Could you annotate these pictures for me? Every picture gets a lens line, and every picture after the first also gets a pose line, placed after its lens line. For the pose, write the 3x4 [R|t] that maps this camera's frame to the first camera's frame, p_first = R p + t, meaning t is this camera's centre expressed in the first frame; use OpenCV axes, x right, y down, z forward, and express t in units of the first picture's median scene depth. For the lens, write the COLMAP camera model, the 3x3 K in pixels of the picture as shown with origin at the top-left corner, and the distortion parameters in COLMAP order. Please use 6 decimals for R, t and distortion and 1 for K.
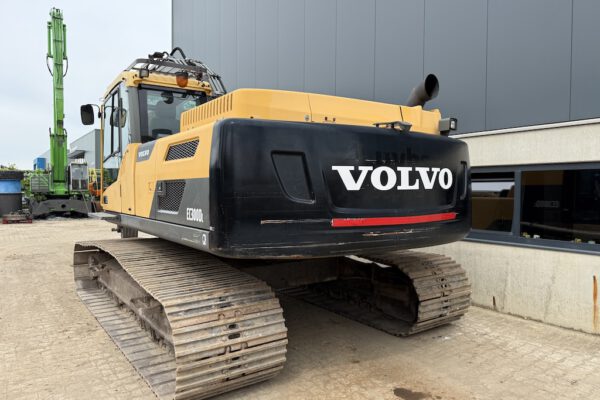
lens RADIAL K [[428.1, 0, 297.5], [0, 428.1, 196.1], [0, 0, 1]] dist [0.005545, -0.004403]
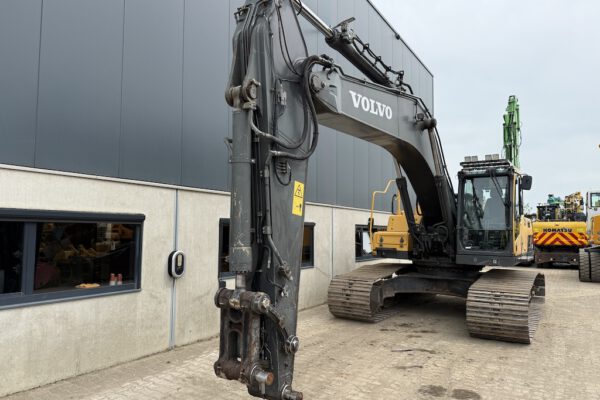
lens RADIAL K [[428.1, 0, 297.5], [0, 428.1, 196.1], [0, 0, 1]] dist [0.005545, -0.004403]
pose [[-0.384280, 0.076414, 0.920049, -1.803952], [0.008990, 0.996831, -0.079036, -0.064651], [-0.923173, -0.022100, -0.383749, 2.721313]]
